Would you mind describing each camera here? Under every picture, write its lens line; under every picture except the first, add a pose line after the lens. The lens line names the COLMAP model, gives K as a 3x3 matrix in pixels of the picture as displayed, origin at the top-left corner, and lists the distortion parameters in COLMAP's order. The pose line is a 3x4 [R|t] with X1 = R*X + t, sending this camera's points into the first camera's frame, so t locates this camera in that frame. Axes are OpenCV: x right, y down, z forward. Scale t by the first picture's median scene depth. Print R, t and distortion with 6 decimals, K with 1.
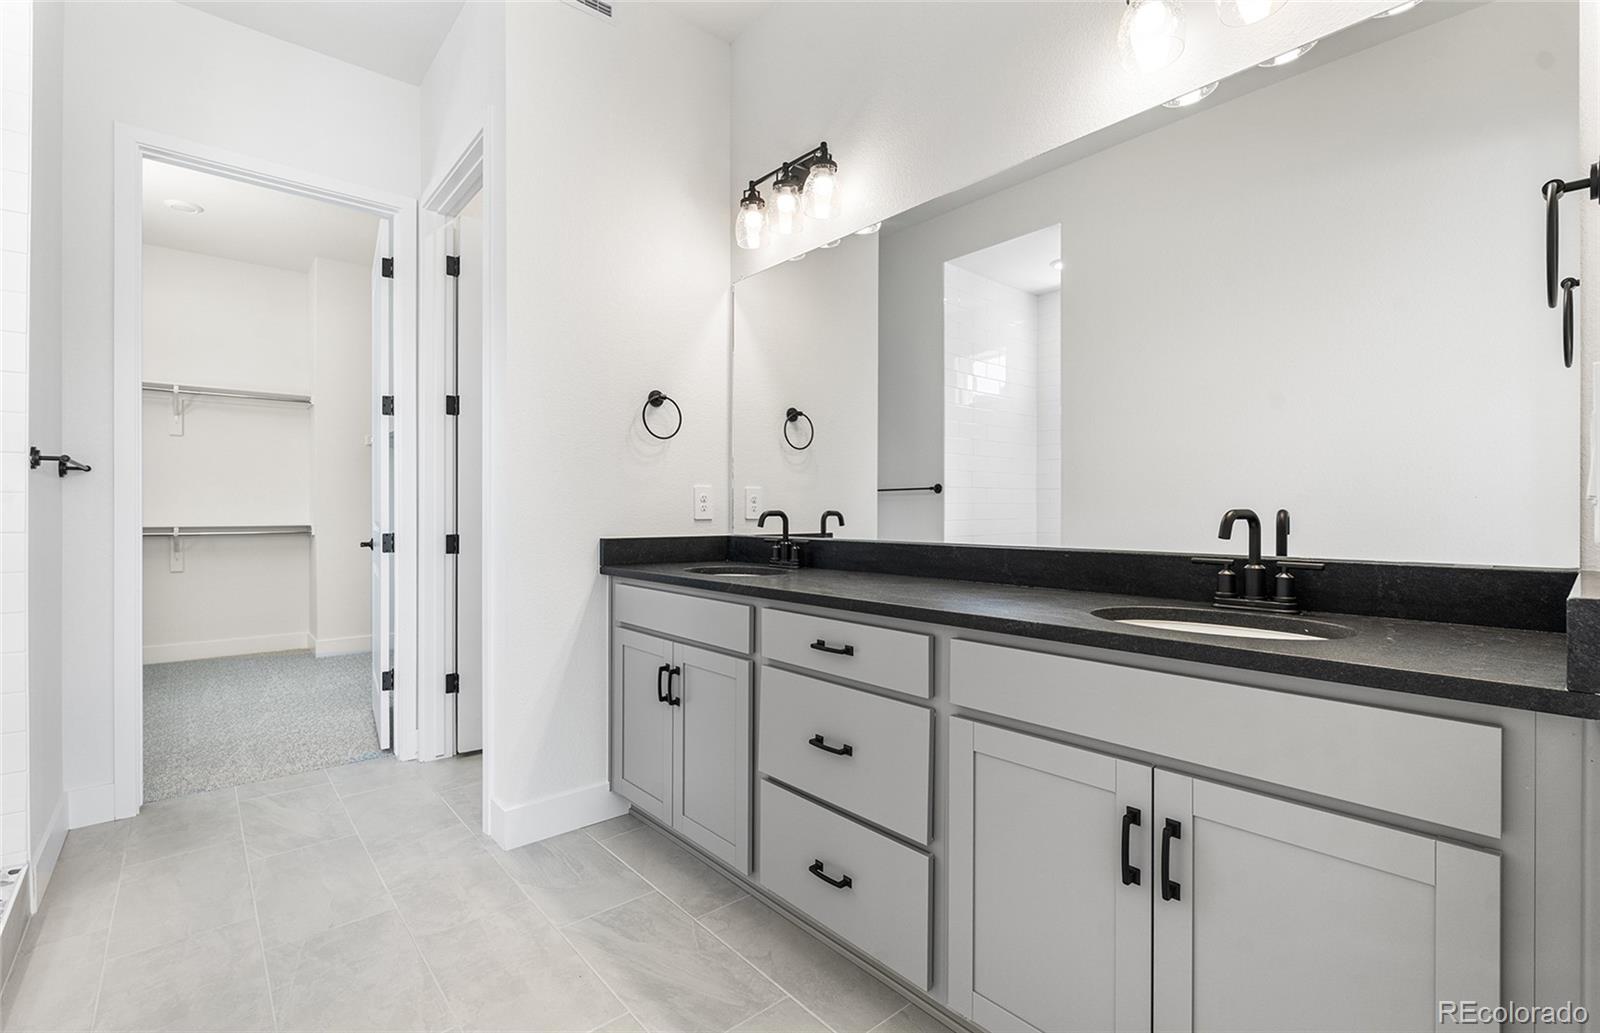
lens RADIAL K [[710.0, 0, 800.2], [0, 710.0, 519.3], [0, 0, 1]] dist [-0.004653, 0.000933]
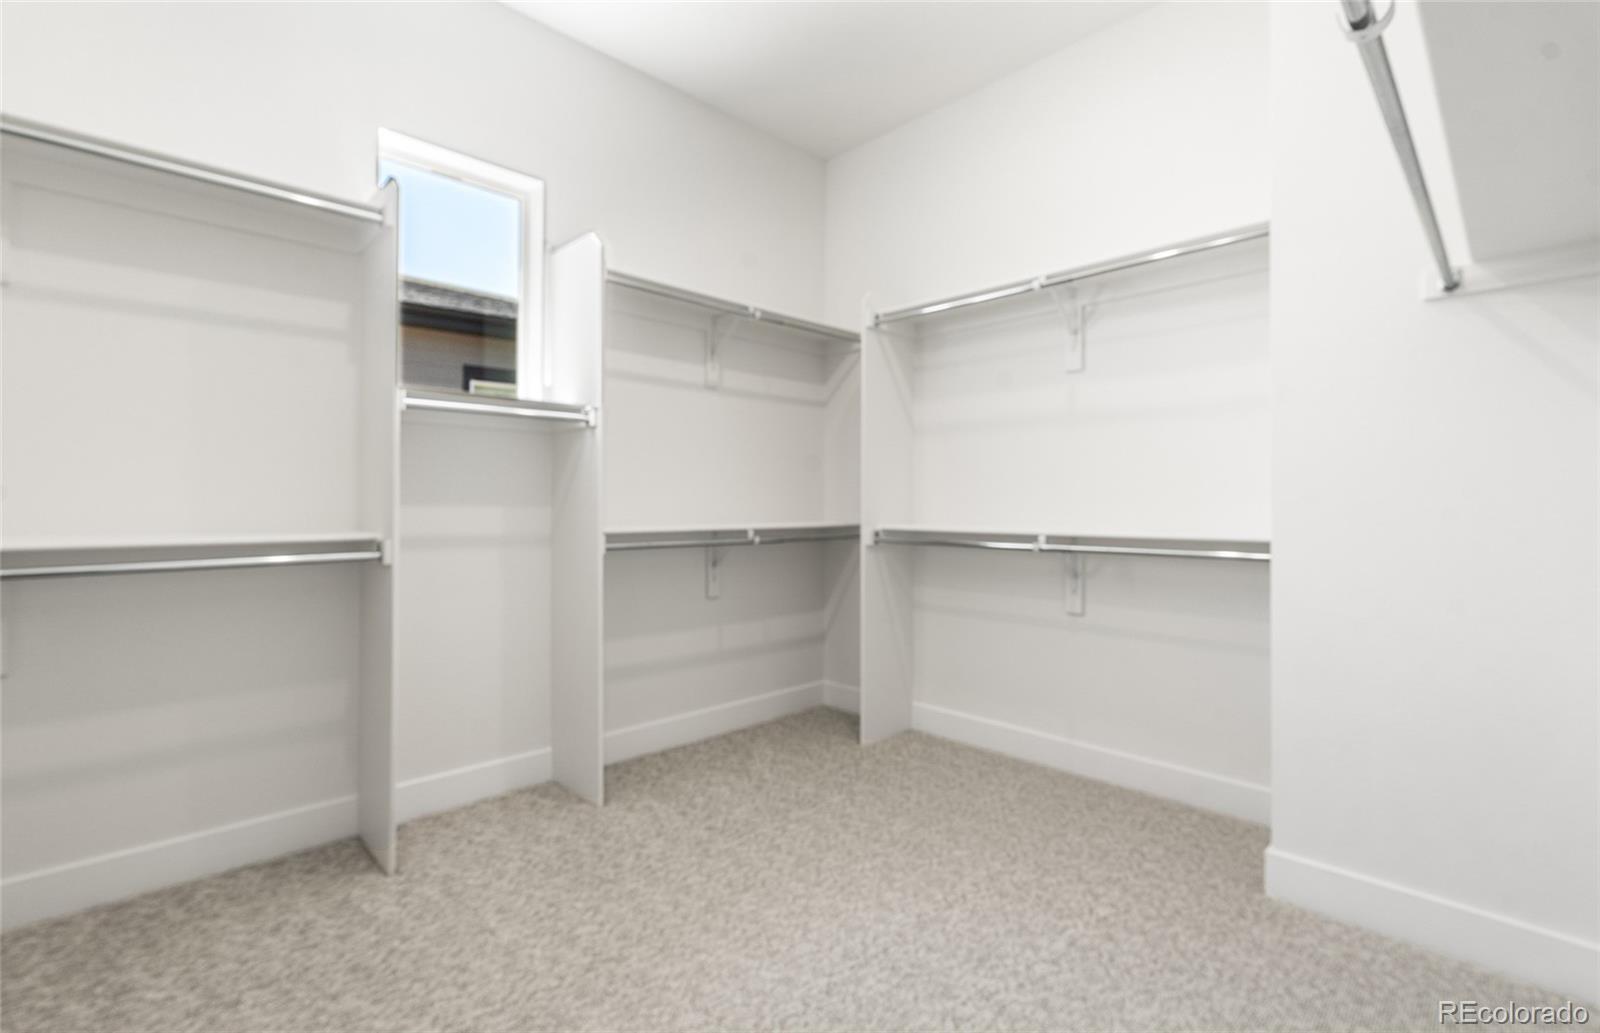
lens RADIAL K [[710.0, 0, 799.6], [0, 710.0, 509.0], [0, 0, 1]] dist [-0.004653, 0.000933]
pose [[0.998468, 0.004467, 0.055160, -1.101176], [-0.004801, 0.999971, 0.005921, -0.011685], [-0.055131, -0.006177, 0.998460, 0.456900]]
